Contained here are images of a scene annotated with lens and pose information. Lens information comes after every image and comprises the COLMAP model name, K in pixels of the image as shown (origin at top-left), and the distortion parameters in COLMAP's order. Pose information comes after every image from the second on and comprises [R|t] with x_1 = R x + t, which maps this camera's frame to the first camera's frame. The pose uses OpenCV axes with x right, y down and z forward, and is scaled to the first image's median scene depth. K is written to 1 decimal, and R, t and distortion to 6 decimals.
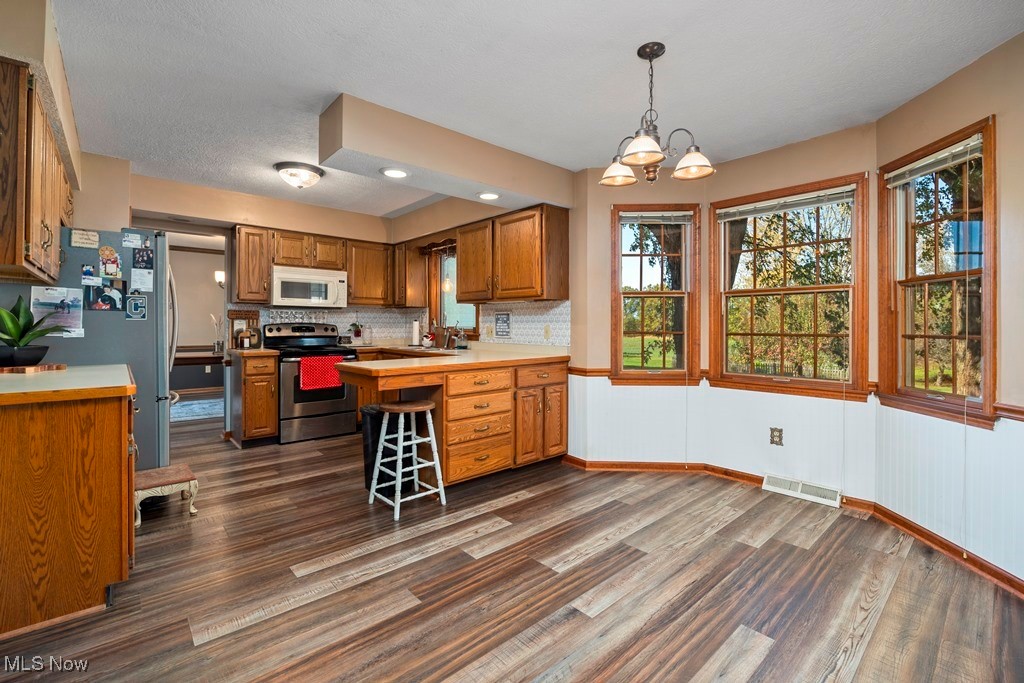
lens RADIAL K [[448.1, 0, 512.1], [0, 448.1, 326.6], [0, 0, 1]] dist [-0.012330, -0.000321]
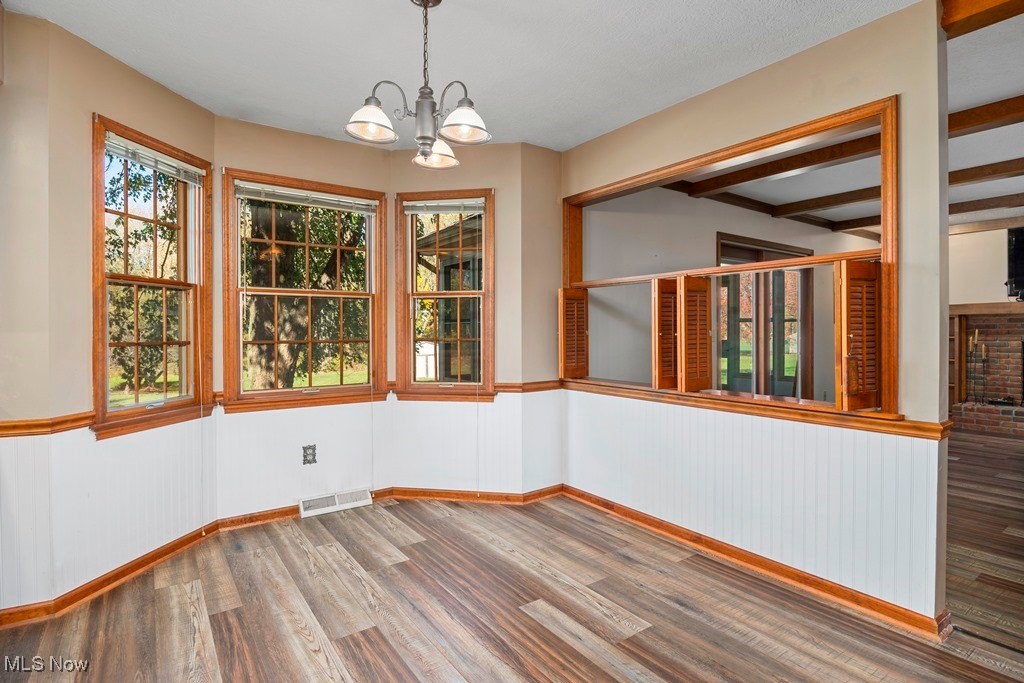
lens RADIAL K [[518.1, 0, 510.0], [0, 518.1, 334.7], [0, 0, 1]] dist [-0.005208, 0.000199]
pose [[0.115279, -0.008632, 0.993296, -0.450517], [0.005770, 0.999951, 0.008020, -0.002674], [-0.993316, 0.004807, 0.115323, 0.535578]]
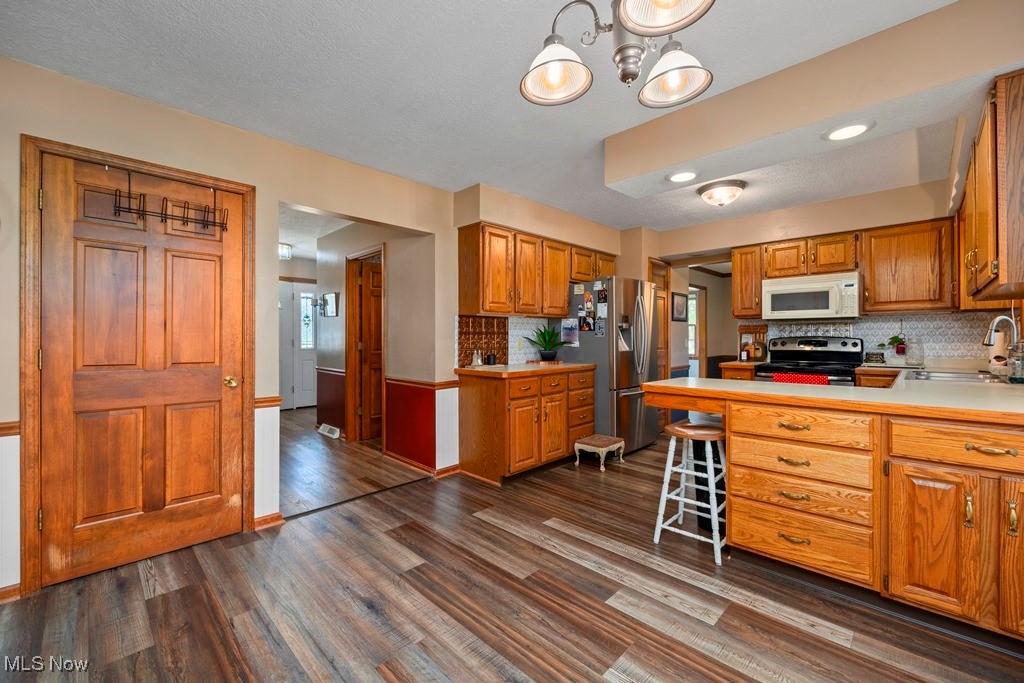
lens RADIAL K [[417.8, 0, 513.8], [0, 417.8, 337.3], [0, 0, 1]] dist [-0.003956, -0.000708]
pose [[0.064702, -0.003026, -0.997900, 0.601902], [0.000784, 0.999995, -0.002982, -0.007730], [0.997904, -0.000589, 0.064704, 0.615410]]
